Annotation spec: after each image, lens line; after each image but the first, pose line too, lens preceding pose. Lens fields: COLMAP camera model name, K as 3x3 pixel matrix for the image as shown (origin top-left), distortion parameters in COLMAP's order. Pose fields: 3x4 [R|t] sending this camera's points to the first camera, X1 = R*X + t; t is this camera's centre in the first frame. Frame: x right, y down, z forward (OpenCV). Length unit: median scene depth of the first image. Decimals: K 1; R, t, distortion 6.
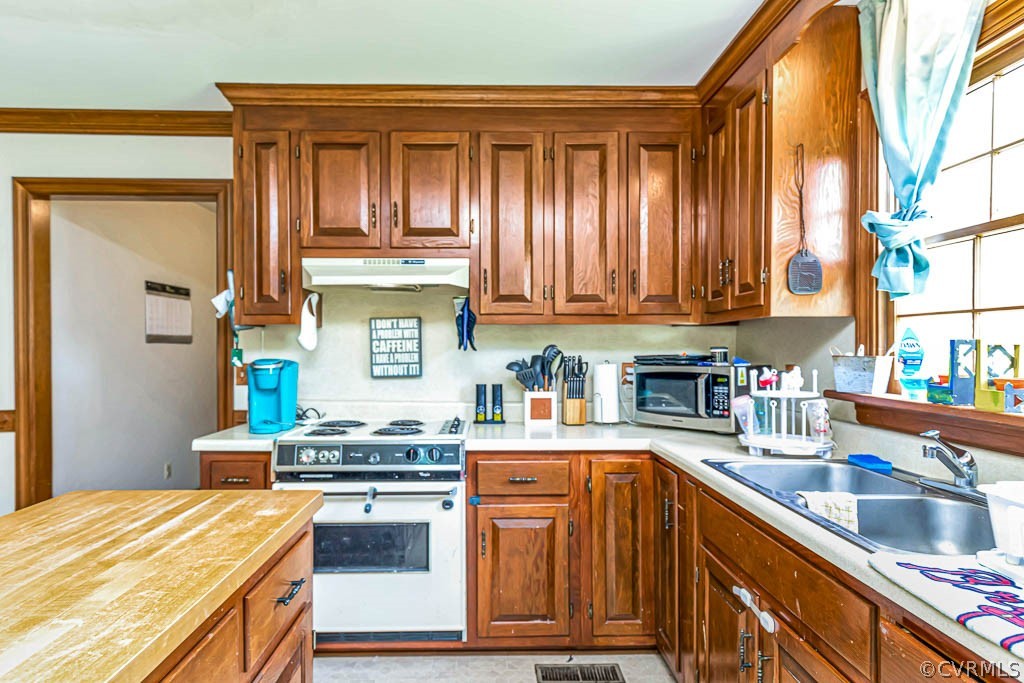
lens RADIAL K [[538.6, 0, 477.1], [0, 538.6, 343.4], [0, 0, 1]] dist [0.002947, 0.000372]
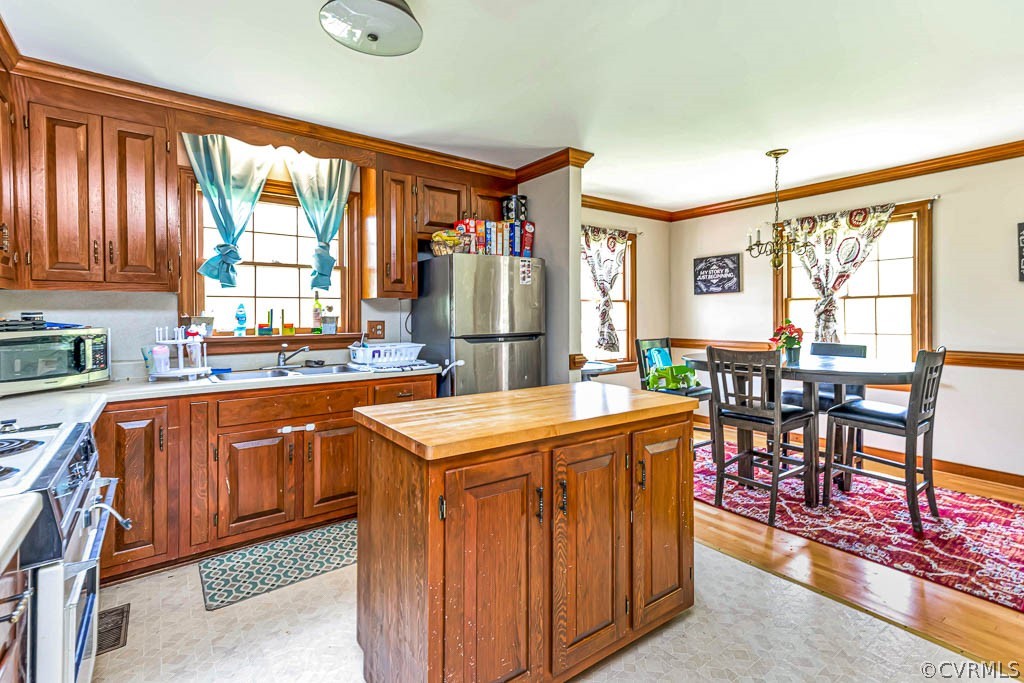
lens RADIAL K [[473.9, 0, 507.9], [0, 473.9, 312.8], [0, 0, 1]] dist [0.018245, -0.001051]
pose [[-0.576400, 0.001558, 0.817166, -0.867775], [-0.001418, 0.999995, -0.002906, 0.008266], [-0.817167, -0.002833, -0.576395, 0.773963]]
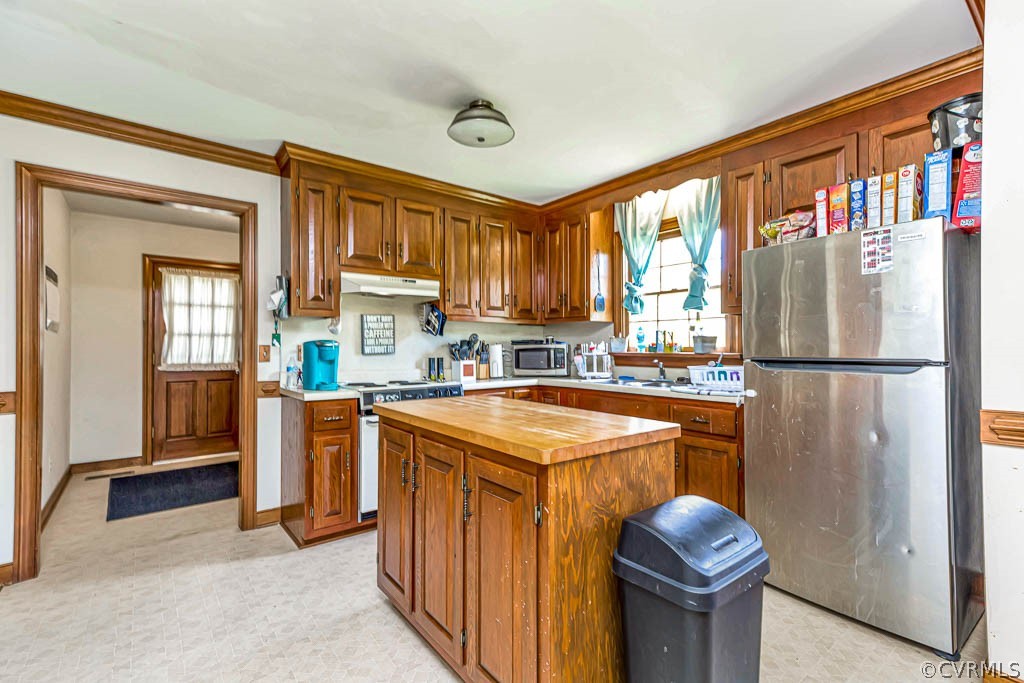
lens RADIAL K [[462.6, 0, 512.0], [0, 462.6, 341.5], [0, 0, 1]] dist [0.020398, -0.000646]
pose [[0.792165, 0.003166, 0.610299, -0.725546], [-0.000030, 0.999987, -0.005149, 0.037682], [-0.610307, 0.004060, 0.792155, -0.293951]]
